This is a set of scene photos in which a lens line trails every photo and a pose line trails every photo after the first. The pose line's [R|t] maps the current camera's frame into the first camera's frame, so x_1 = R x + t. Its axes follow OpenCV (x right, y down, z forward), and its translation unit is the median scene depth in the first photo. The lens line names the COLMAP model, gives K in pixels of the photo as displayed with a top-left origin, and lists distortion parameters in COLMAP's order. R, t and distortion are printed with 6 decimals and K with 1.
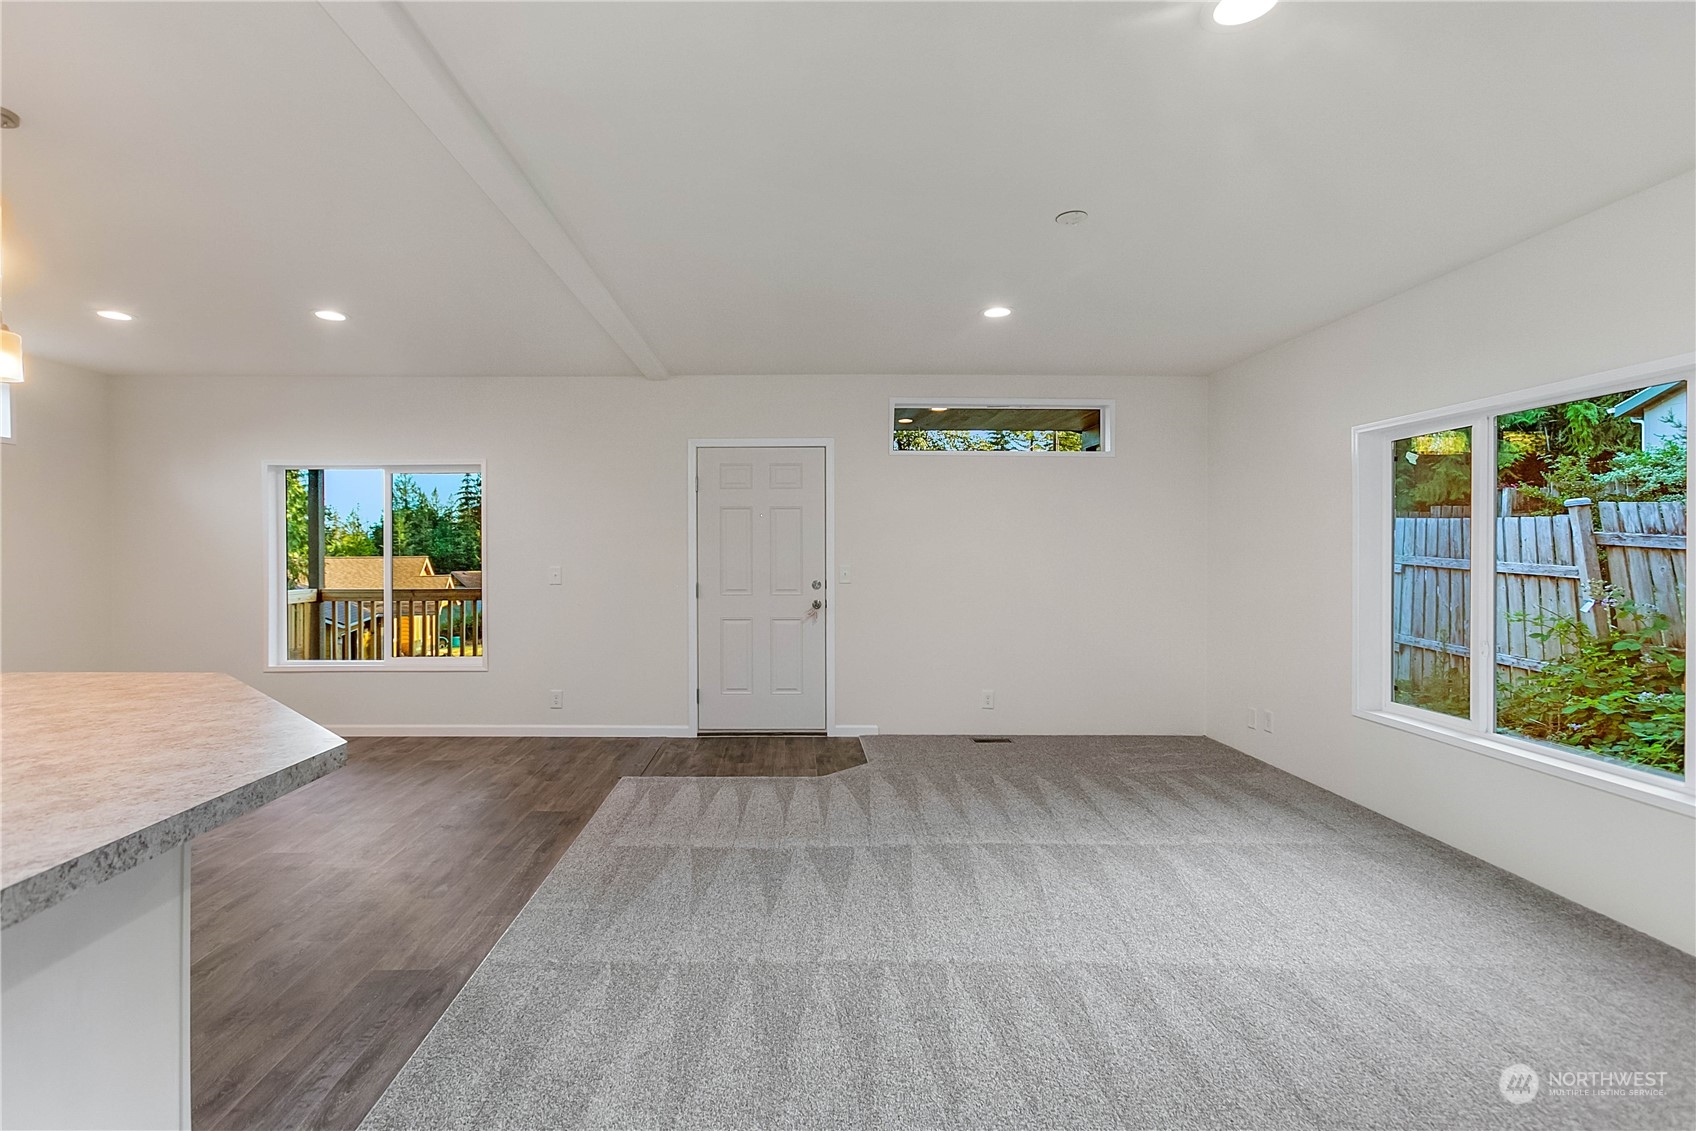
lens RADIAL K [[770.5, 0, 785.3], [0, 770.5, 609.0], [0, 0, 1]] dist [-0.002456, 0.000301]
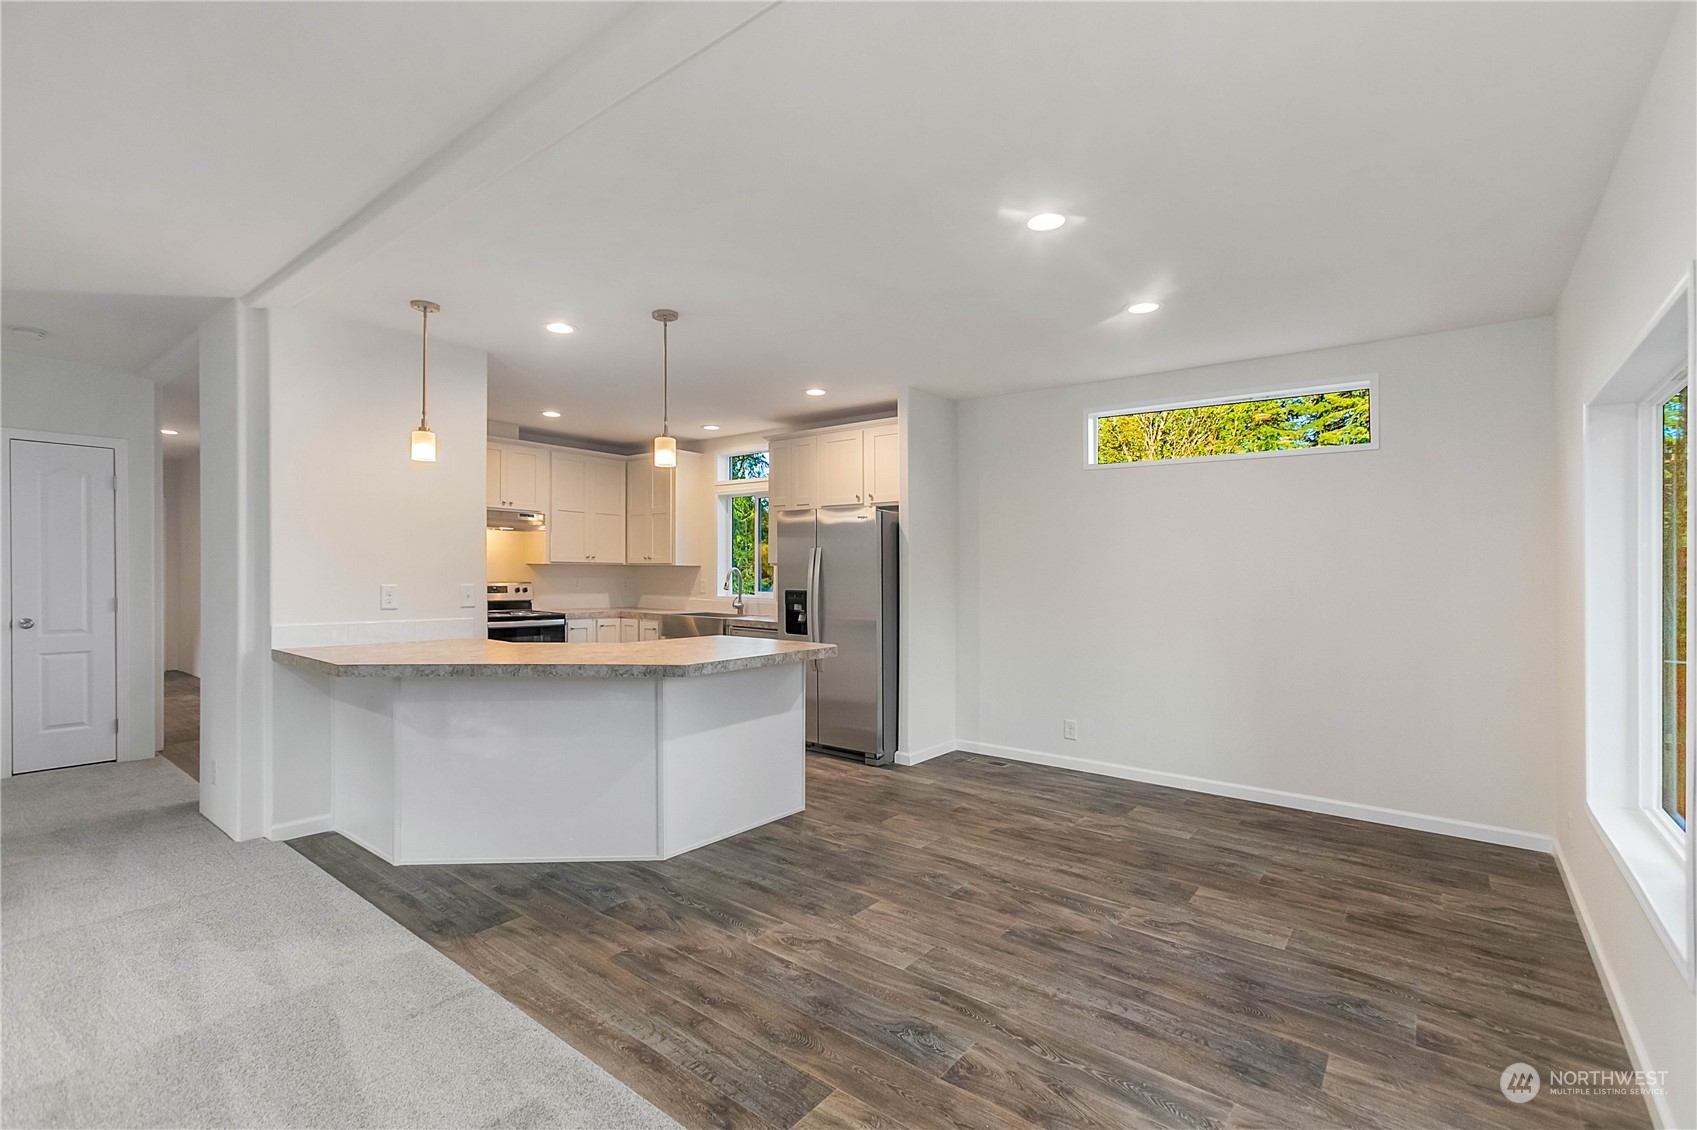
lens RADIAL K [[768.7, 0, 814.9], [0, 768.7, 583.1], [0, 0, 1]] dist [-0.001324, 0.000793]
pose [[-0.628968, 0.007303, -0.777397, 0.062710], [-0.069767, 0.995391, 0.065798, -0.096182], [0.774294, 0.095621, -0.625560, 1.291268]]
